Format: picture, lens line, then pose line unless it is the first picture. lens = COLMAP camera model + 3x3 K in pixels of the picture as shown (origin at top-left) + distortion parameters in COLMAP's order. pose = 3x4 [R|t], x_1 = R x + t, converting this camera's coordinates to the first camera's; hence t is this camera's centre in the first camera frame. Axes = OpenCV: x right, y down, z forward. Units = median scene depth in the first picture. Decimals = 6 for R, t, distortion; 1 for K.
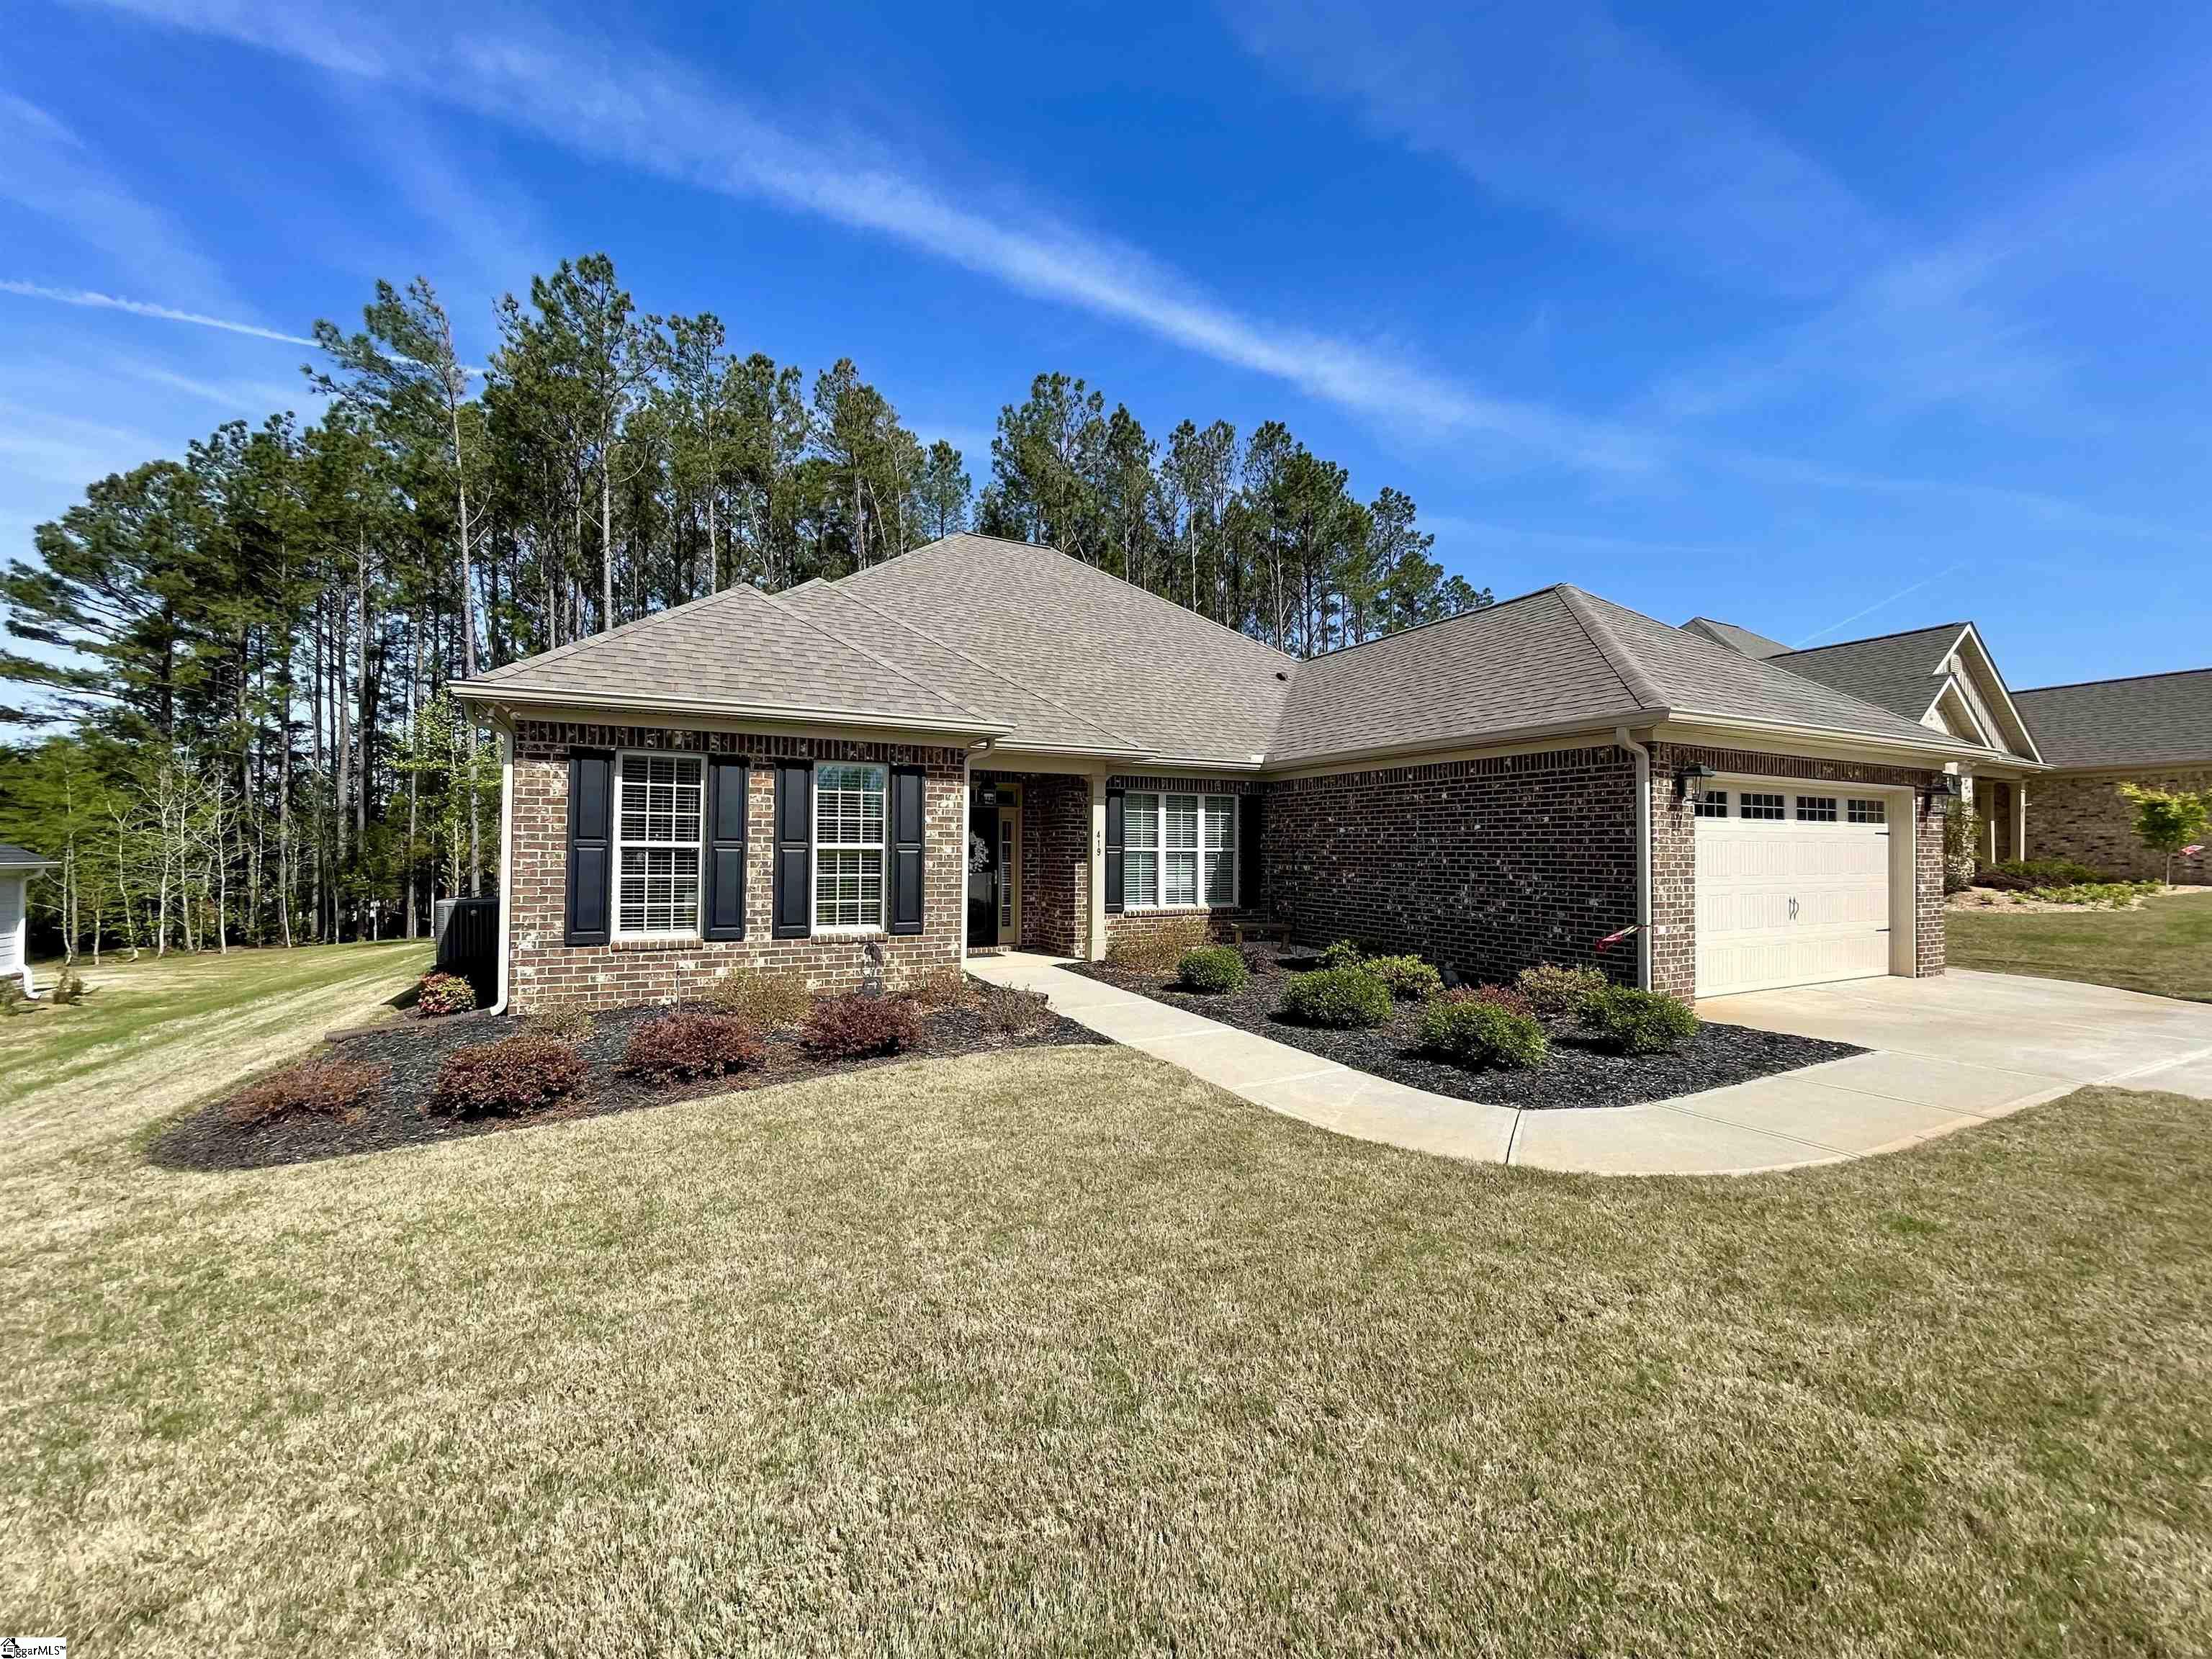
lens RADIAL K [[891.1, 0, 1106.5], [0, 891.1, 835.0], [0, 0, 1]] dist [-0.001187, -0.000052]
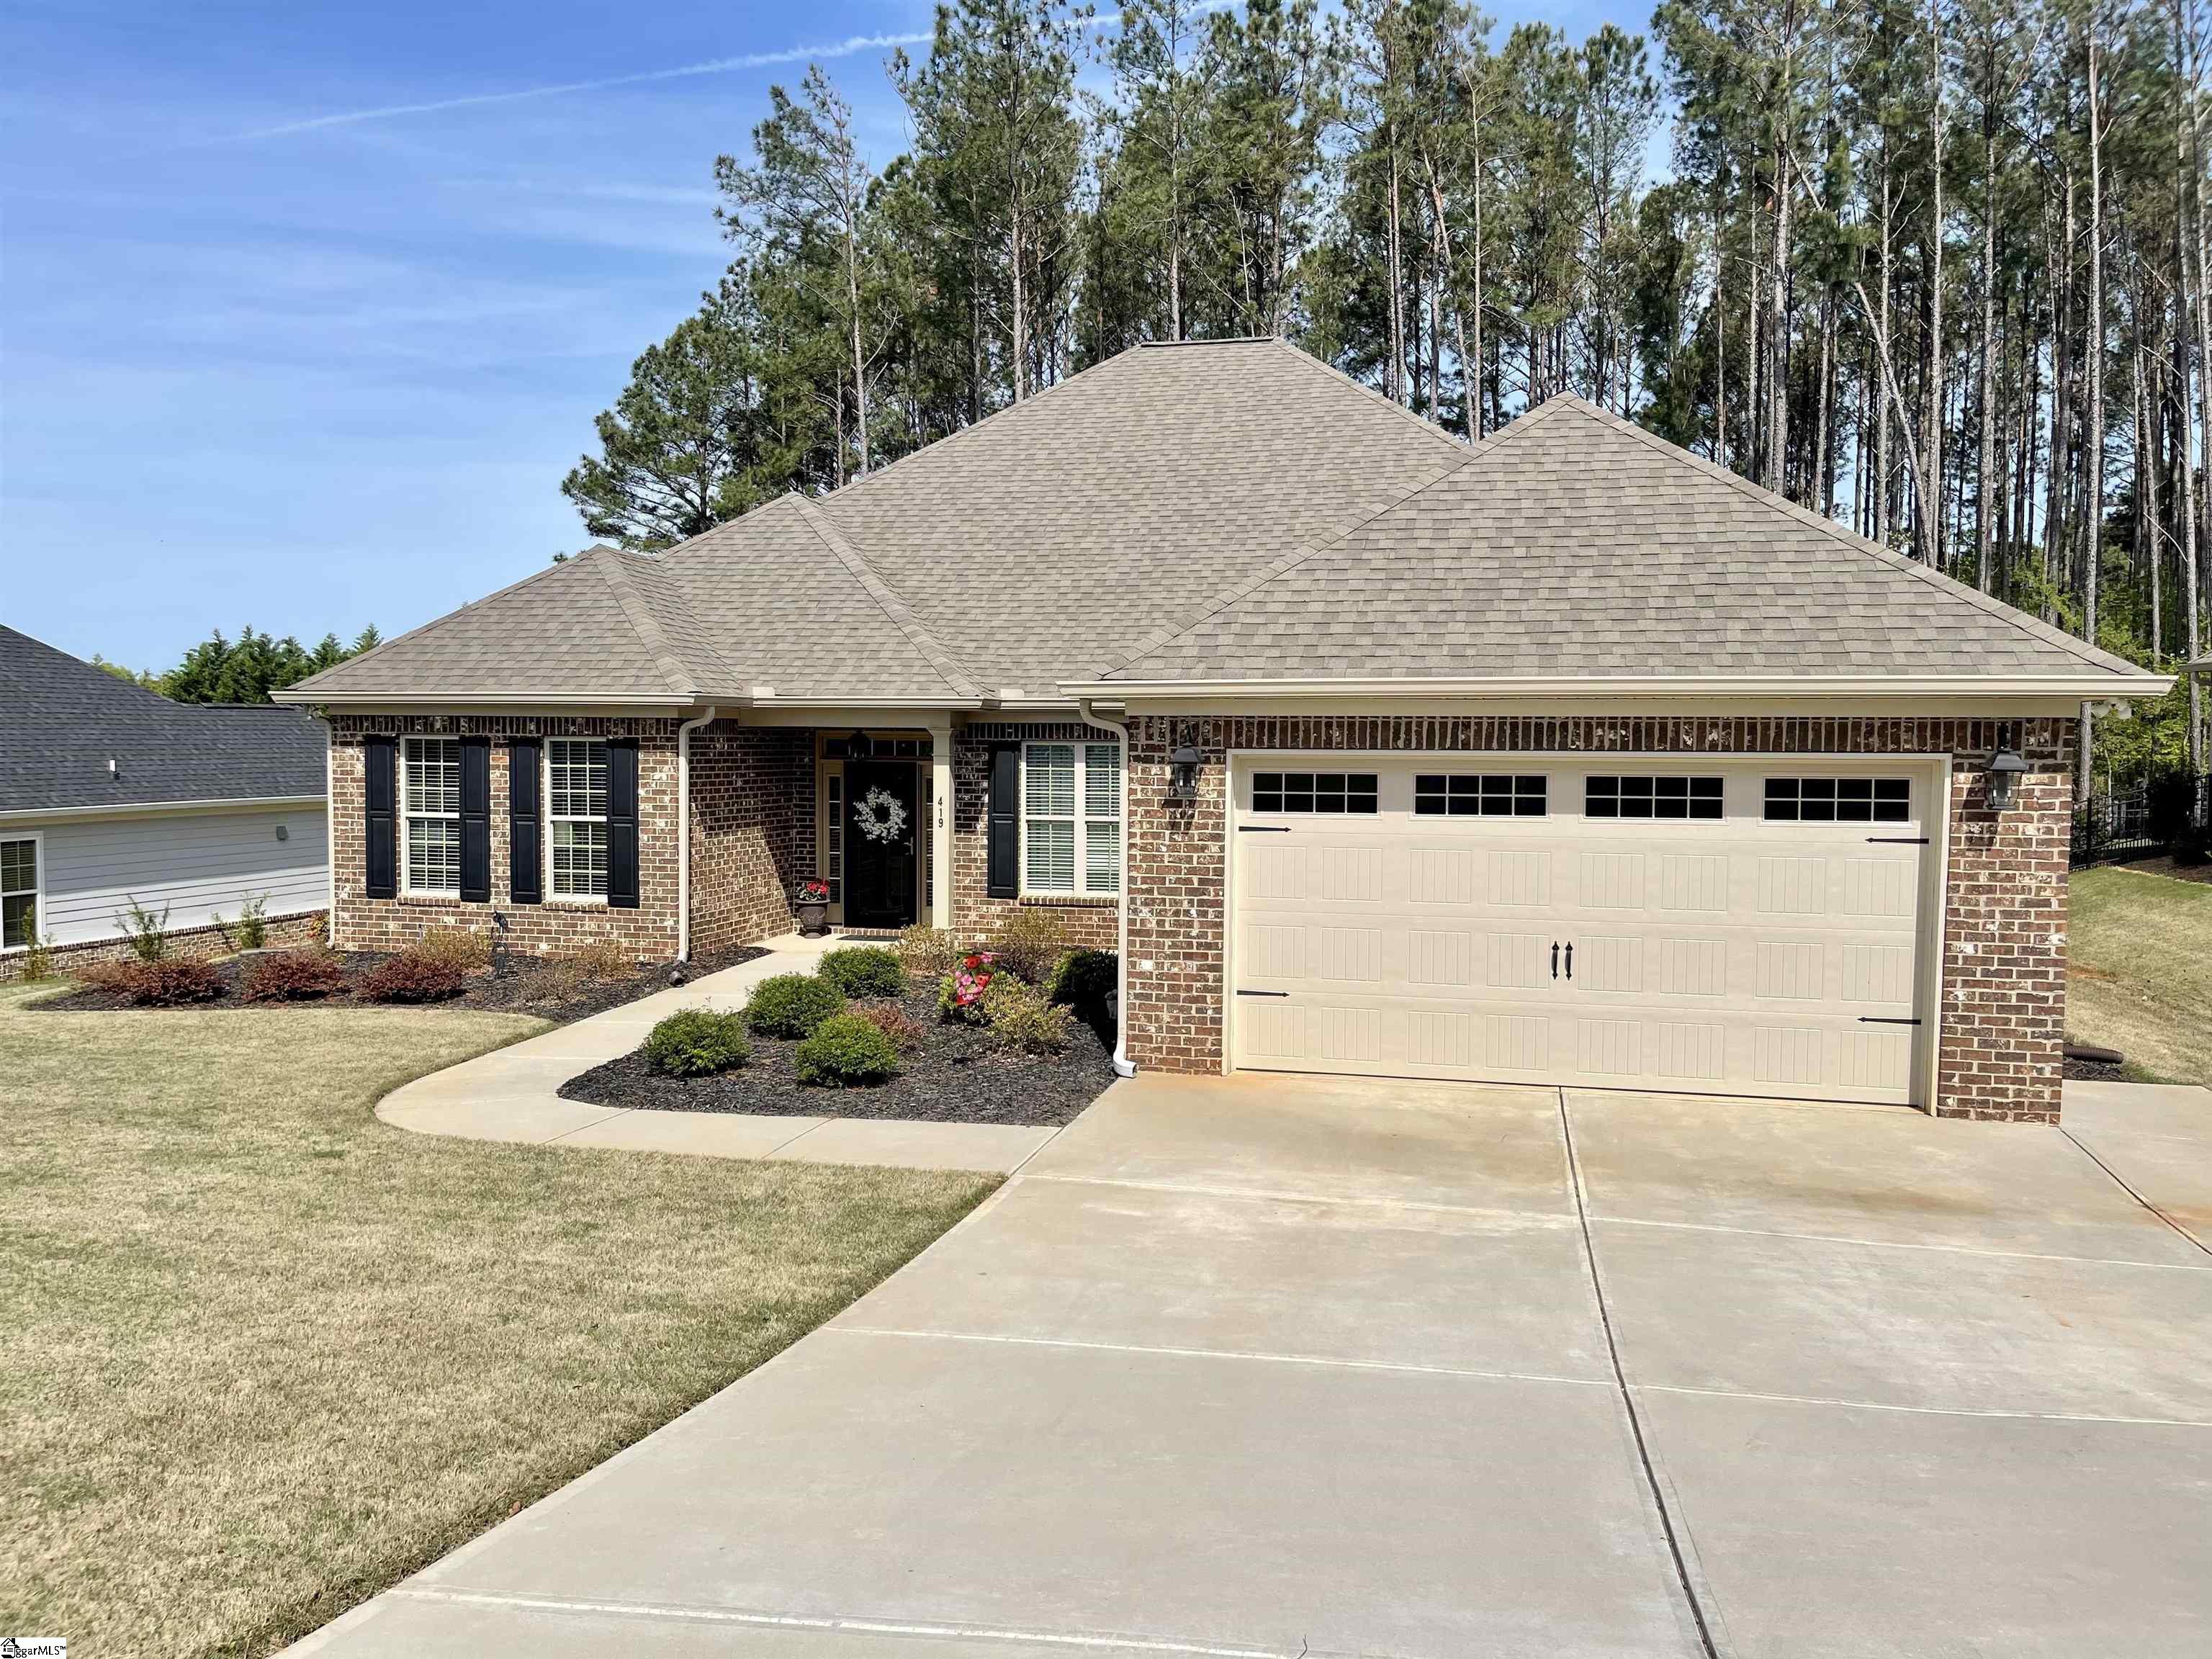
lens RADIAL K [[1655.6, 0, 1108.6], [0, 1655.6, 827.0], [0, 0, 1]] dist [0.019838, -0.002725]
pose [[0.768150, 0.034445, -0.639342, 1.412554], [0.008378, 0.997926, 0.063830, -0.094917], [0.640215, -0.054388, 0.766268, -0.080895]]
